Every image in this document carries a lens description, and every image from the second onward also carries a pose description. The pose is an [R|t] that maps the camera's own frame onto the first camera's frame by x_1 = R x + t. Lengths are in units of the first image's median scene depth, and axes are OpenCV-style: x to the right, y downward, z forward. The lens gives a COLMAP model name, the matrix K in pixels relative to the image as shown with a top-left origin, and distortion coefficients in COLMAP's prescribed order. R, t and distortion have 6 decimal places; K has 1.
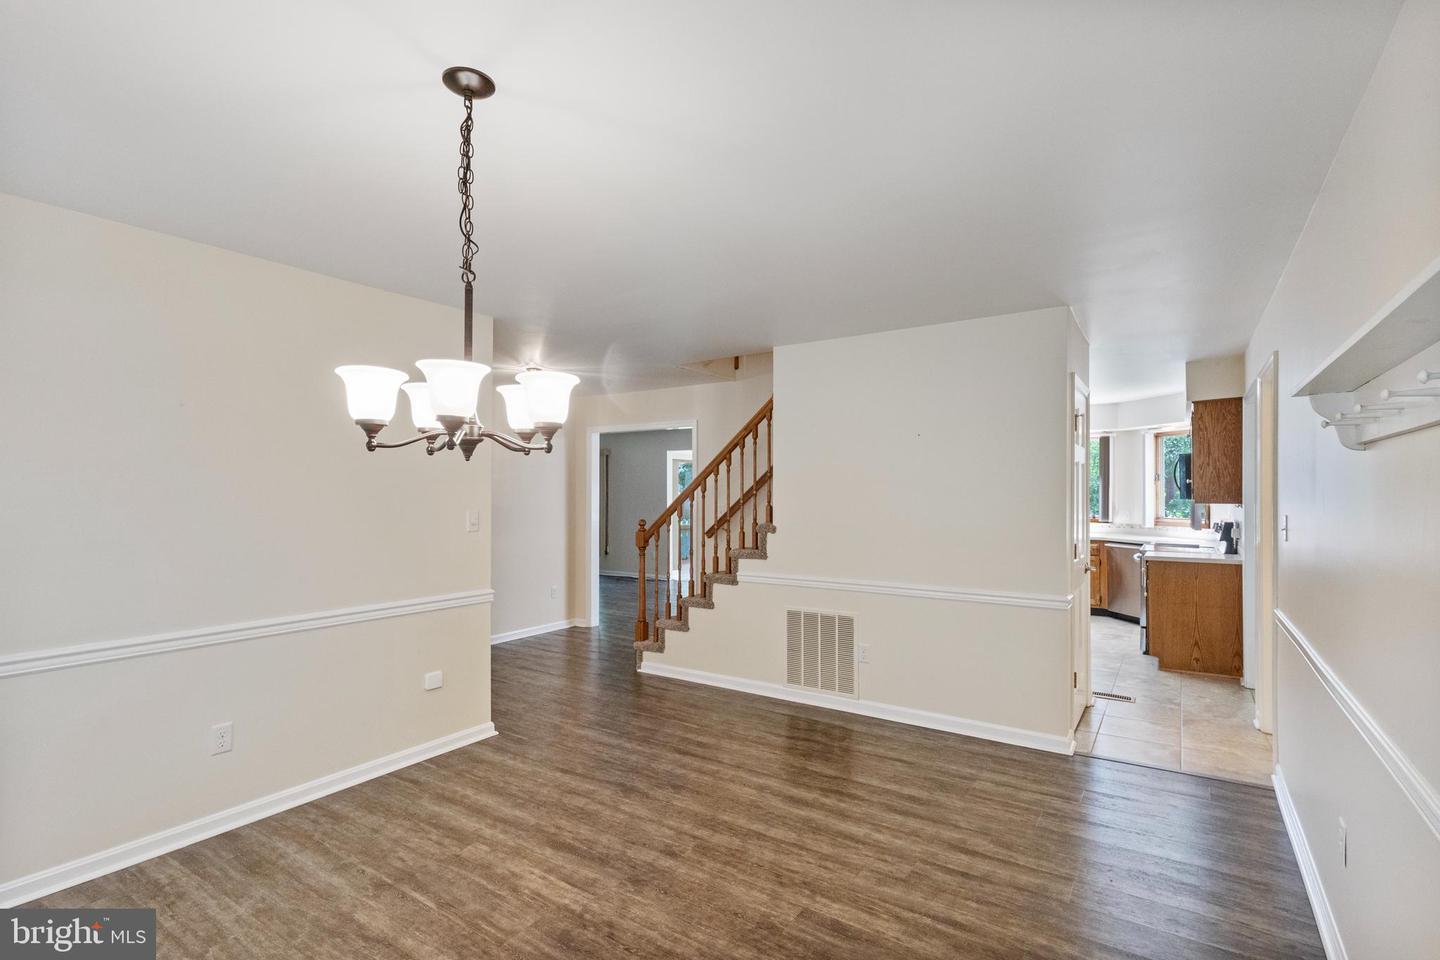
lens RADIAL K [[678.2, 0, 724.1], [0, 678.2, 485.5], [0, 0, 1]] dist [0.008550, -0.000330]
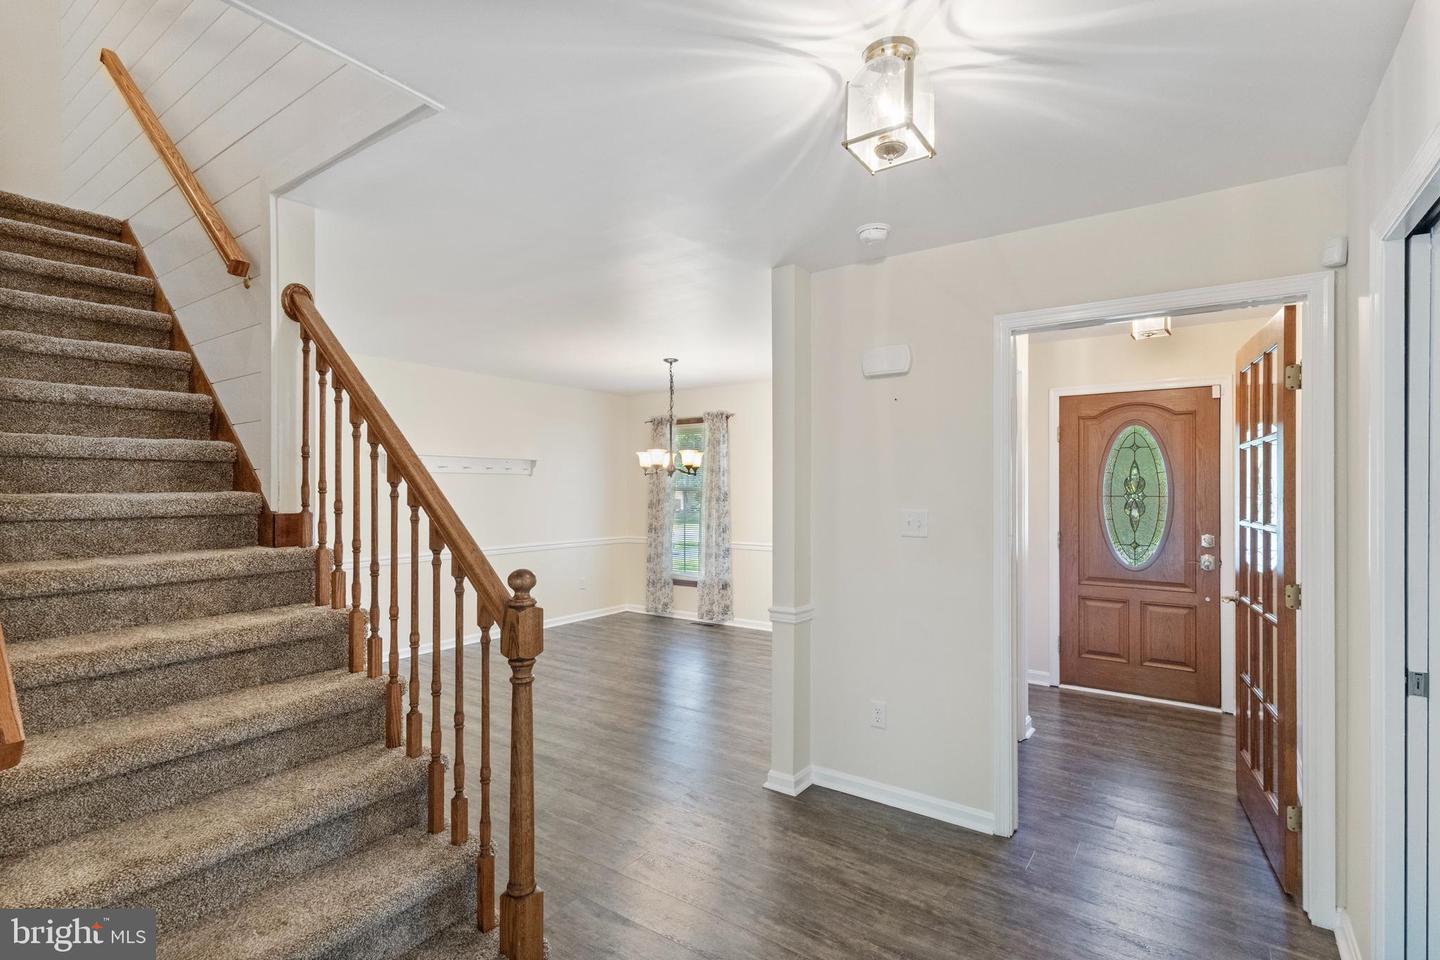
lens RADIAL K [[690.8, 0, 720.0], [0, 690.8, 480.0], [0, 0, 1]] dist [0.000429, -0.000337]
pose [[-0.999395, -0.001135, 0.034773, -0.492492], [-0.001837, 0.999795, -0.020153, 0.028915], [-0.034743, -0.020205, -0.999192, 2.901867]]
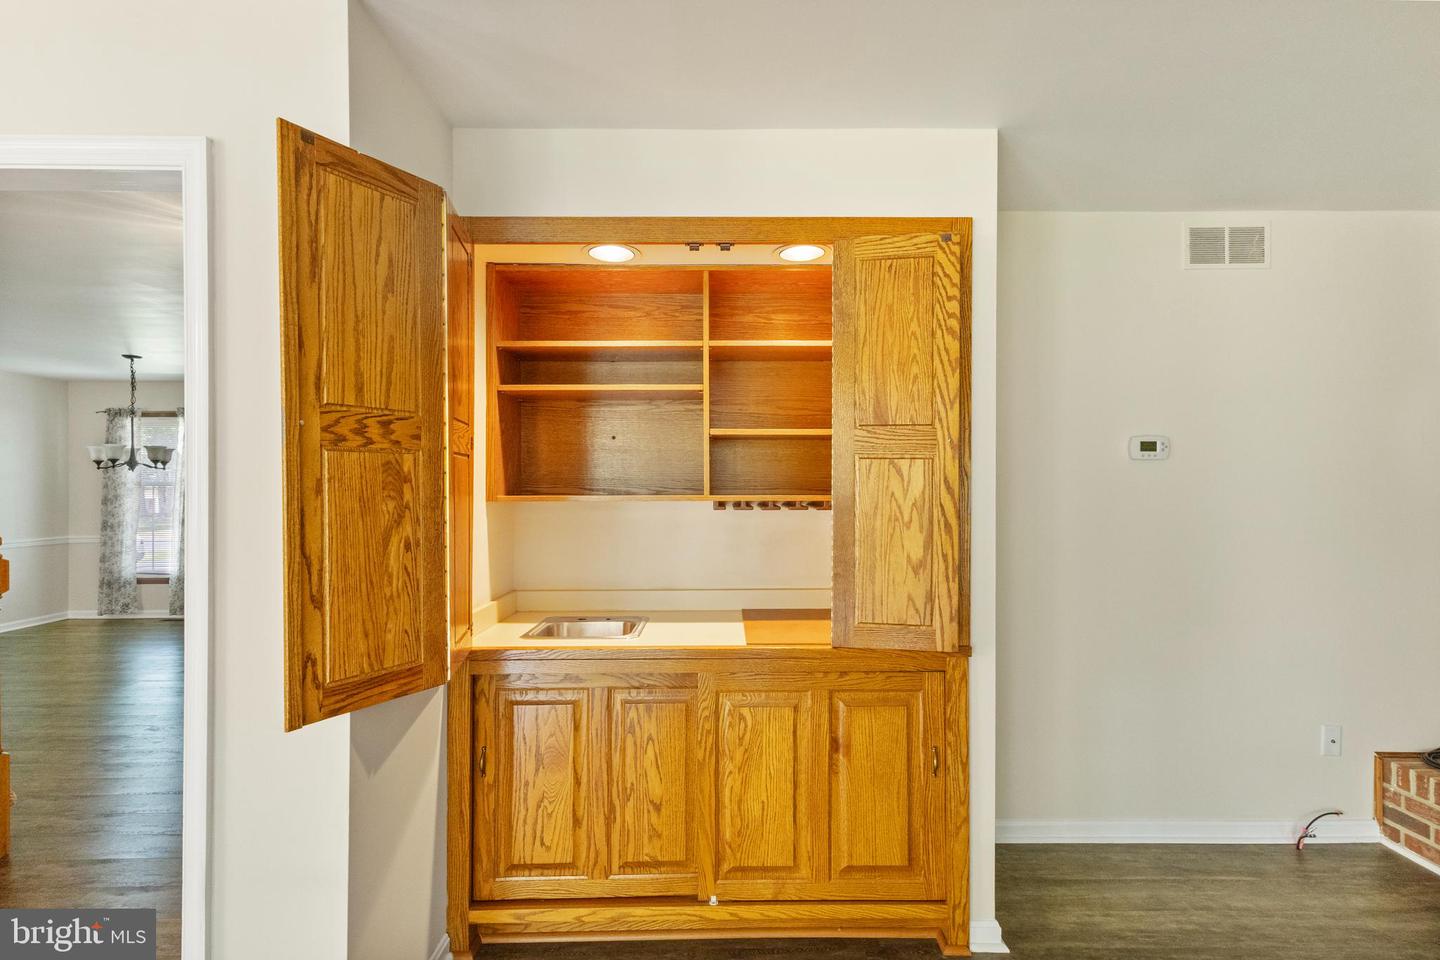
lens RADIAL K [[678.2, 0, 724.1], [0, 678.2, 485.5], [0, 0, 1]] dist [0.008550, -0.000330]
pose [[-0.822765, -0.001916, -0.568378, -0.580351], [0.003414, 0.999960, -0.008312, 0.046154], [0.568371, -0.008779, -0.822726, 3.616267]]
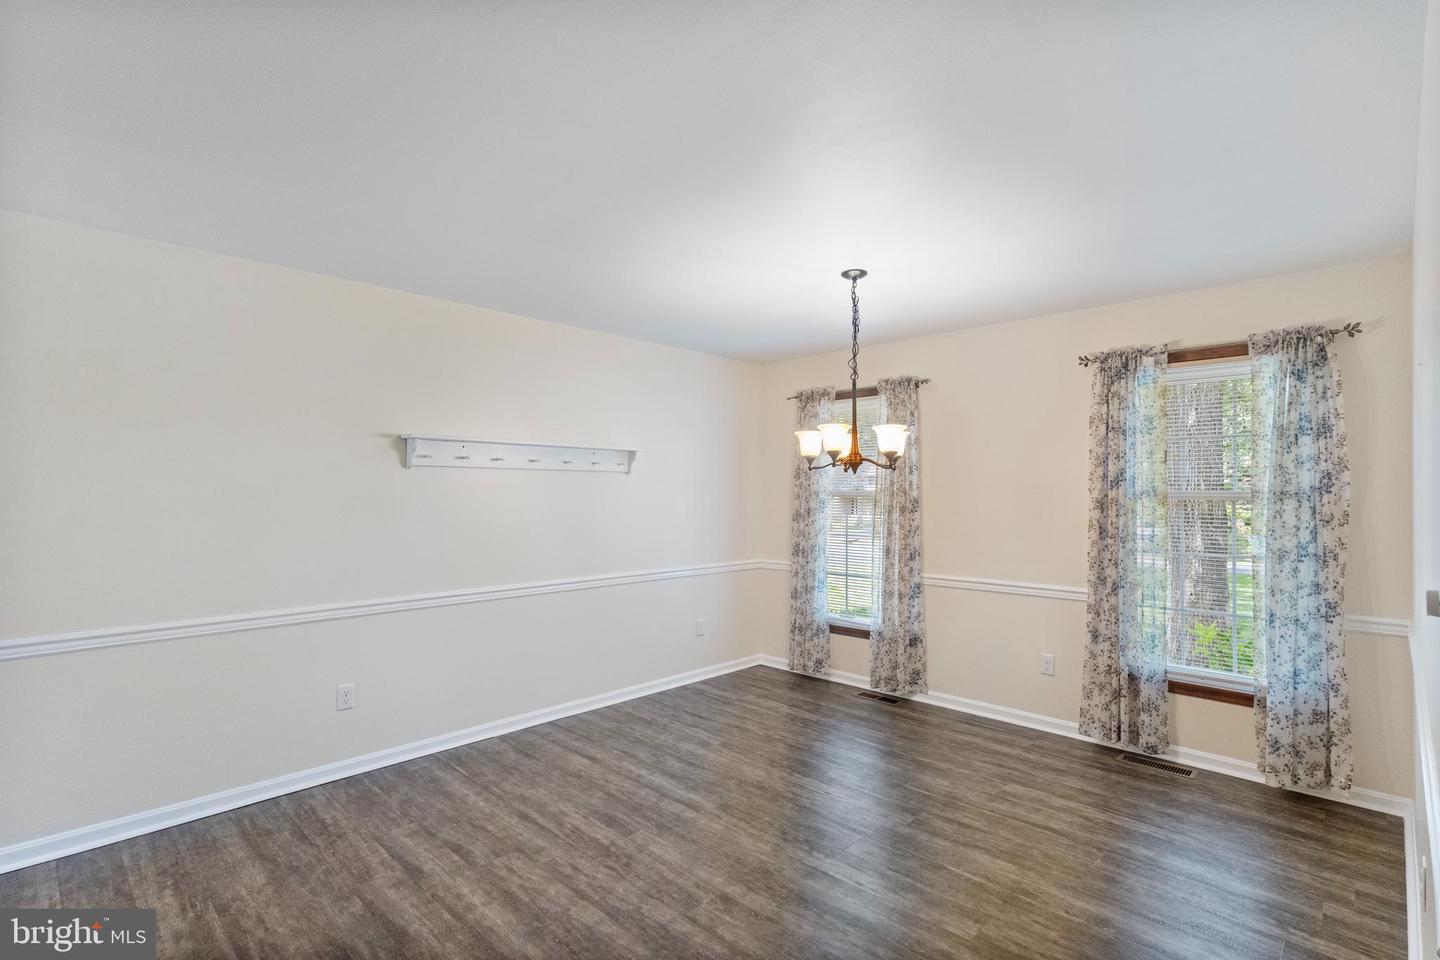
lens RADIAL K [[678.2, 0, 724.1], [0, 678.2, 485.5], [0, 0, 1]] dist [0.008550, -0.000330]
pose [[-0.983523, -0.001952, 0.180774, -0.247009], [-0.005435, 0.999809, -0.018775, 0.023600], [-0.180703, -0.019448, -0.983345, 1.988065]]
